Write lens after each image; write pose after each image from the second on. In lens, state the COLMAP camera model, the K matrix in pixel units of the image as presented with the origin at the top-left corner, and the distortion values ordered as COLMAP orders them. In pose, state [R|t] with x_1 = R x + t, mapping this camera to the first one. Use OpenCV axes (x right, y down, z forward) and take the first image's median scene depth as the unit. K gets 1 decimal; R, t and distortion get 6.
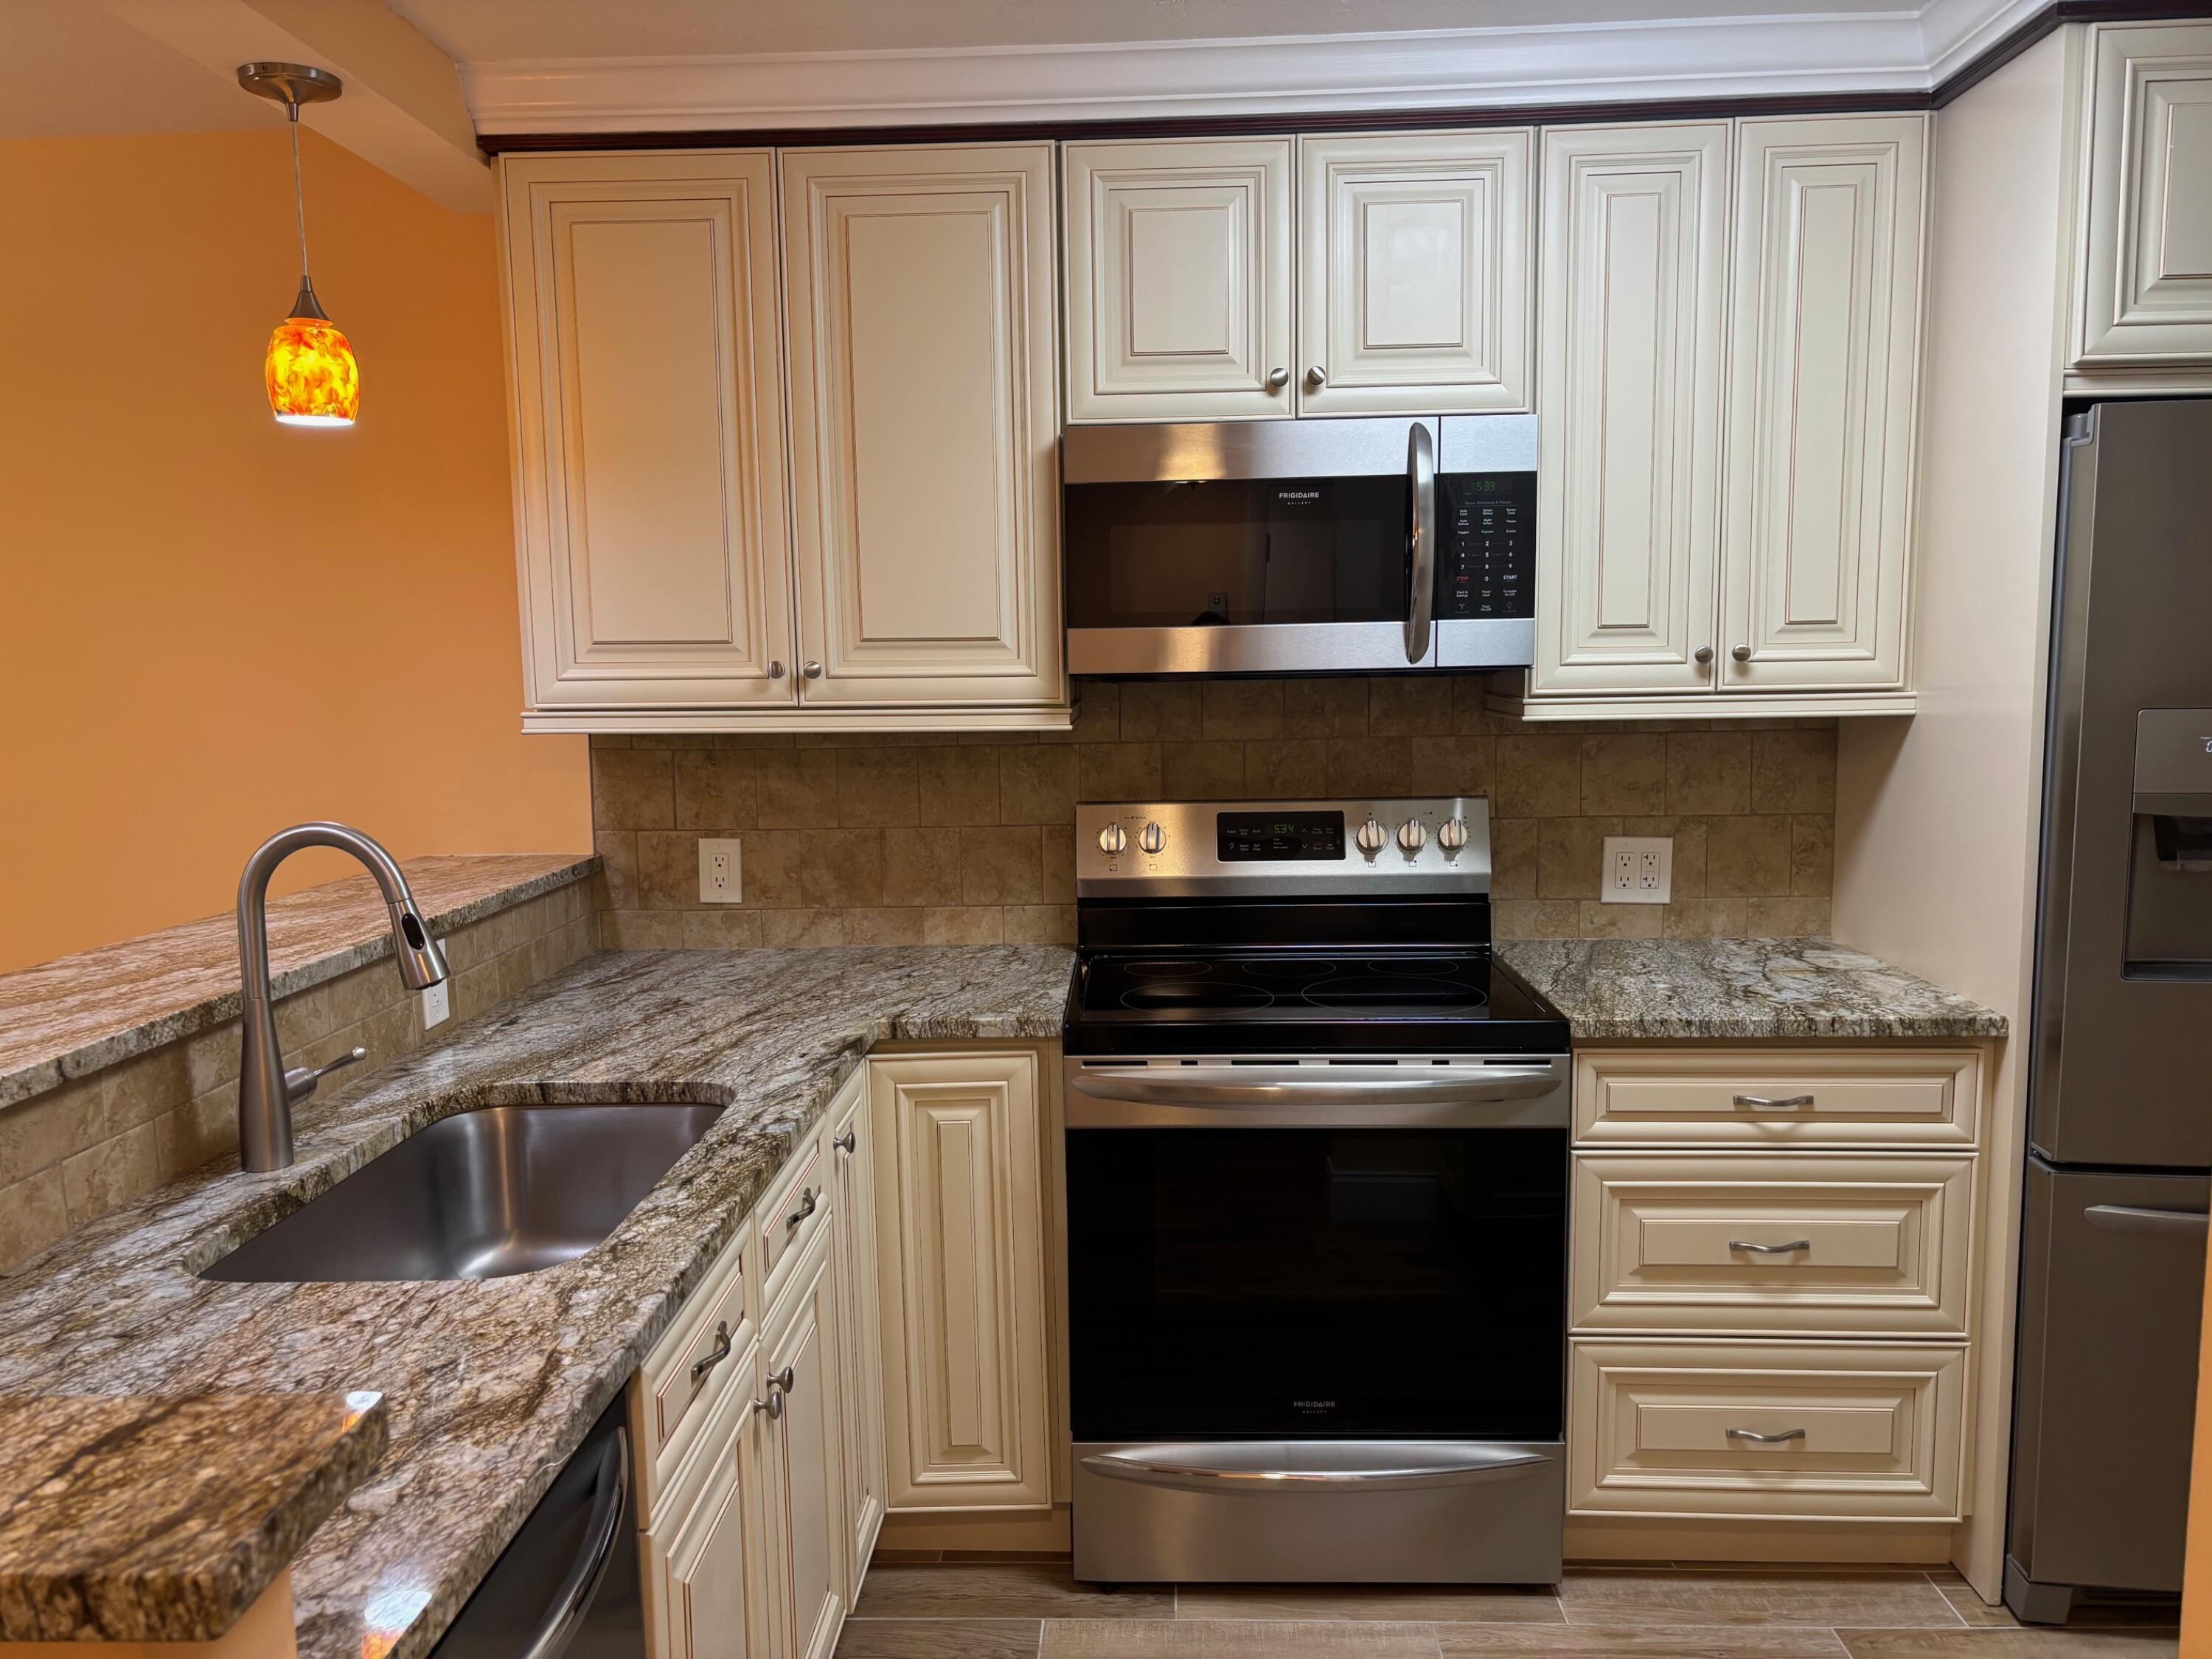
lens RADIAL K [[1680.0, 0, 1097.5], [0, 1680.0, 846.3], [0, 0, 1]] dist [0.091302, -0.104522]
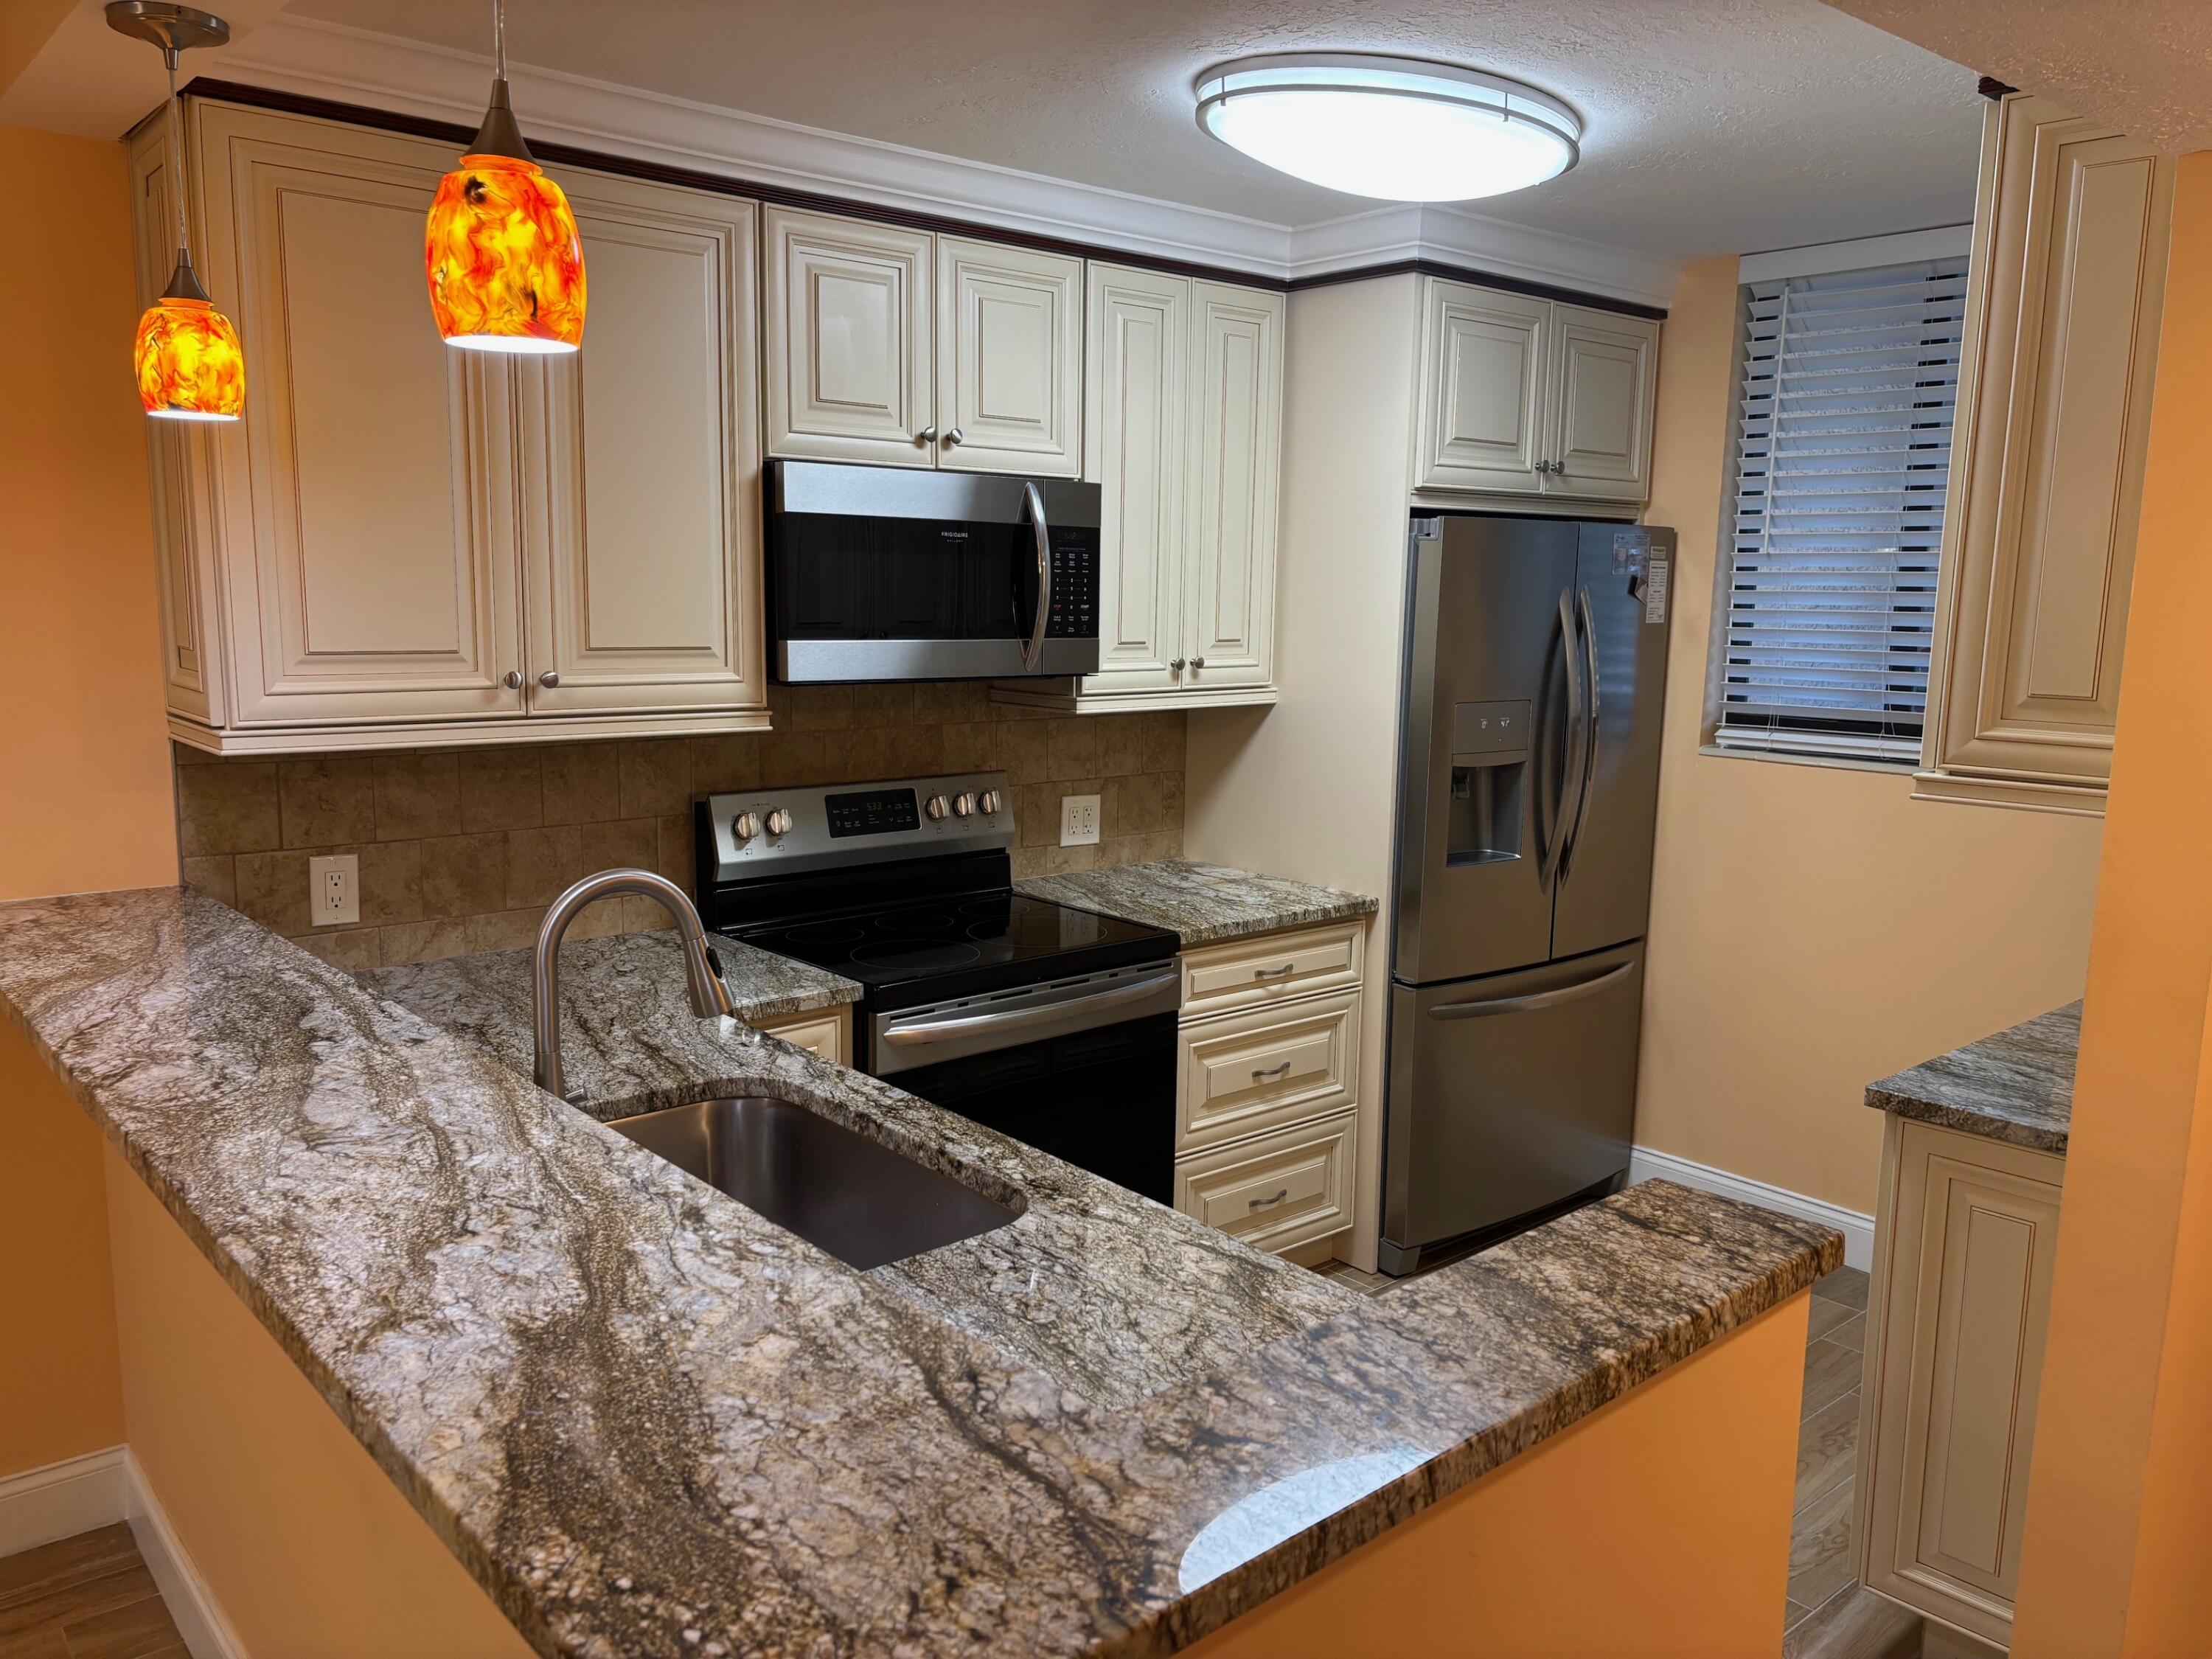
lens RADIAL K [[1653.5, 0, 1106.0], [0, 1653.5, 829.5], [0, 0, 1]] dist [0.191709, -0.281739]
pose [[0.734503, -0.073840, 0.674576, -0.606865], [0.054081, 0.997270, 0.050276, -0.047888], [-0.676447, -0.000446, 0.736491, 0.035100]]
